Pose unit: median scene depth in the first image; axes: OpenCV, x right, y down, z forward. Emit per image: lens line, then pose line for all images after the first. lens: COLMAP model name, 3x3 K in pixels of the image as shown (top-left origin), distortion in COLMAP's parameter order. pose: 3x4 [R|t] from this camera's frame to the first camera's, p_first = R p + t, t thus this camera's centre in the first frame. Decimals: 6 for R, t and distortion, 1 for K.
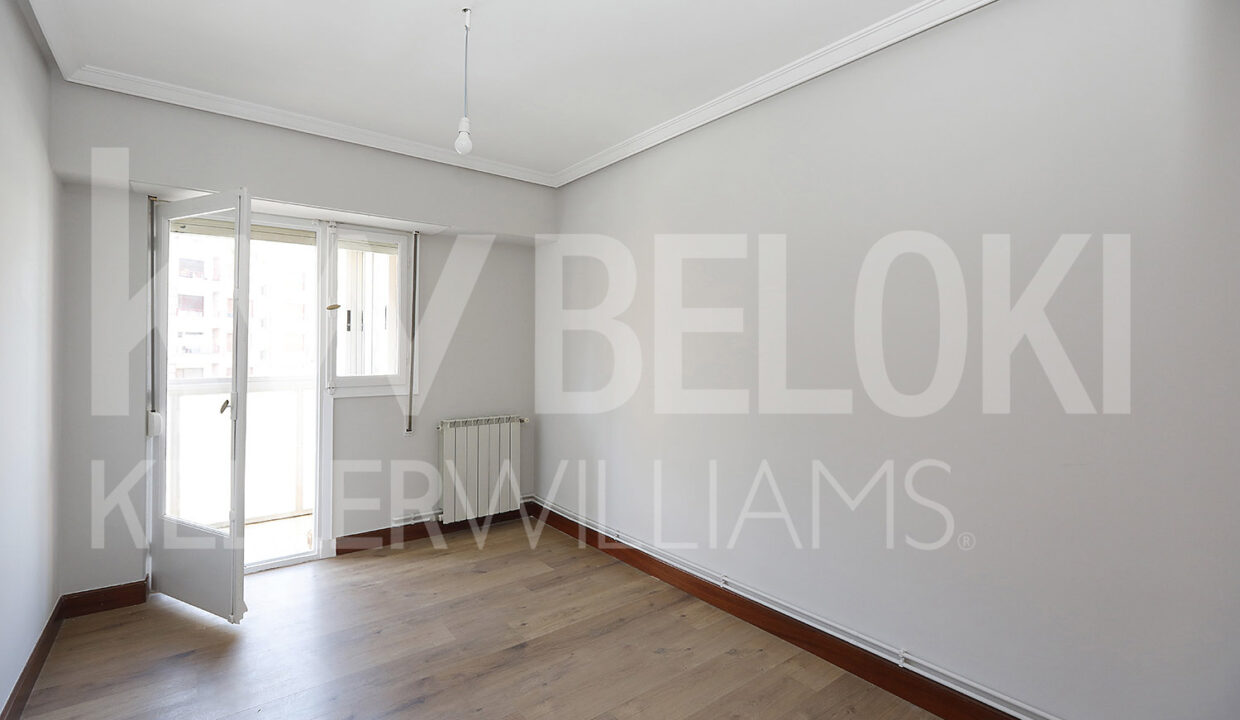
lens RADIAL K [[551.6, 0, 613.4], [0, 551.6, 345.0], [0, 0, 1]] dist [-0.002333, 0.001163]
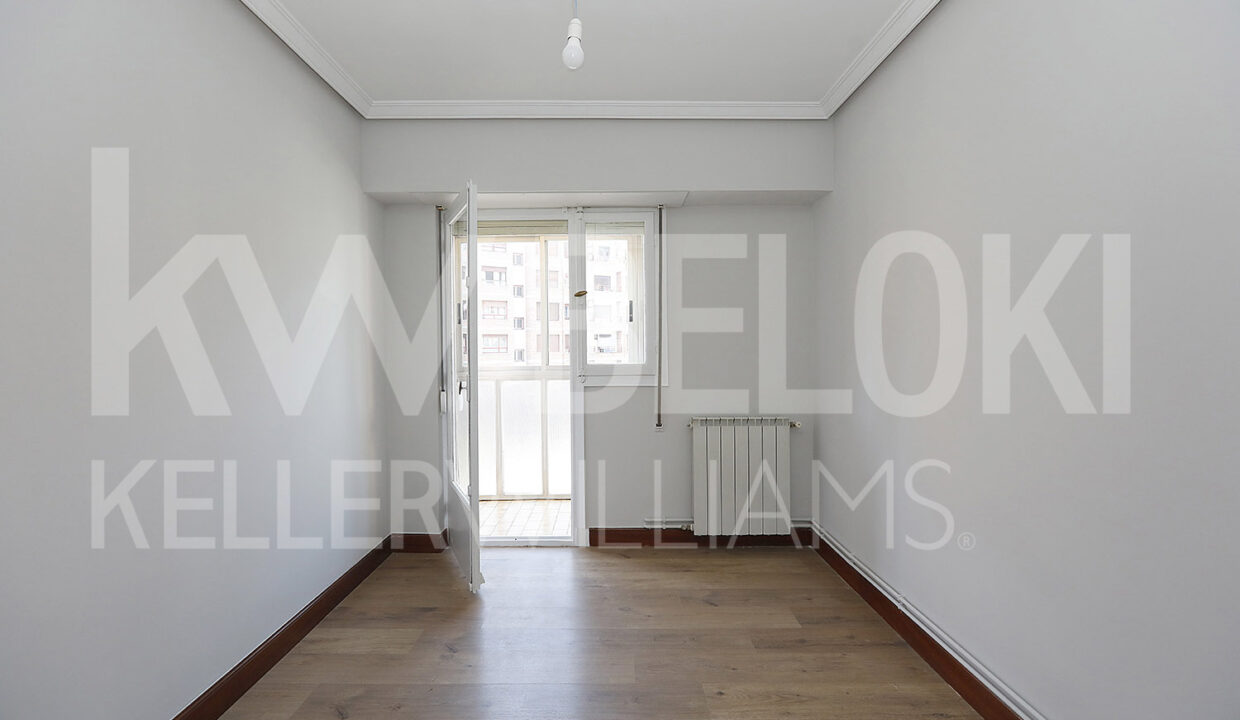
lens RADIAL K [[551.6, 0, 623.7], [0, 551.6, 352.9], [0, 0, 1]] dist [-0.002333, 0.001163]
pose [[0.788947, -0.004068, -0.614447, 0.162926], [0.012784, 0.999870, 0.009794, 0.028976], [0.614328, -0.015581, 0.788897, 0.279319]]
